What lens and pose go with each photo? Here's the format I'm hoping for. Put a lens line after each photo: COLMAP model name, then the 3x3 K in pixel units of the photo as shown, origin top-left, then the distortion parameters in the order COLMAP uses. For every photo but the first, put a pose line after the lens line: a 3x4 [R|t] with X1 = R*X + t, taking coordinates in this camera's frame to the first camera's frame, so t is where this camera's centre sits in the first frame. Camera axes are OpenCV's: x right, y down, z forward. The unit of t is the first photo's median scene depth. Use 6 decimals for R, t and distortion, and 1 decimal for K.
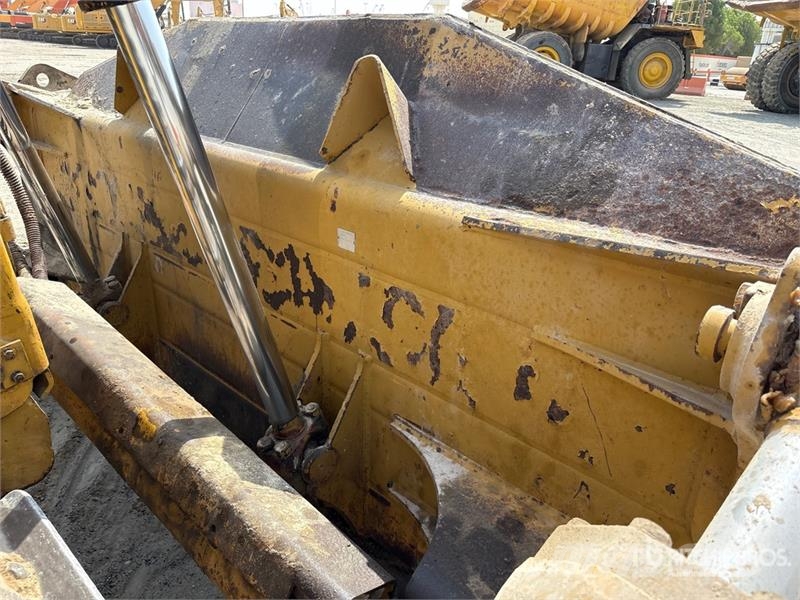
lens RADIAL K [[606.3, 0, 400.0], [0, 606.3, 300.0], [0, 0, 1]] dist [0.039649, -0.047745]
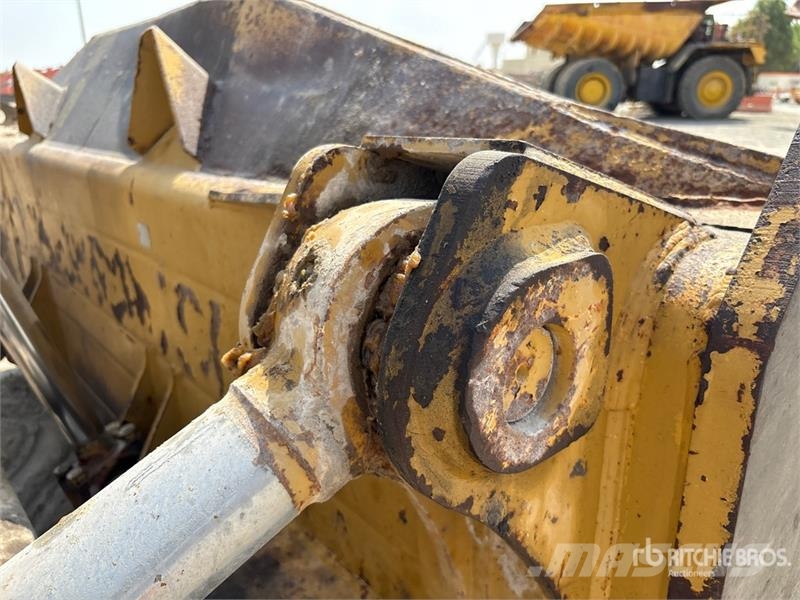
lens RADIAL K [[619.7, 0, 400.0], [0, 619.7, 300.0], [0, 0, 1]] dist [-0.005346, -0.010362]
pose [[0.993719, -0.035787, -0.106023, 0.370581], [0.028799, 0.997356, -0.066721, 0.064439], [0.108131, 0.063249, 0.992123, 0.151852]]
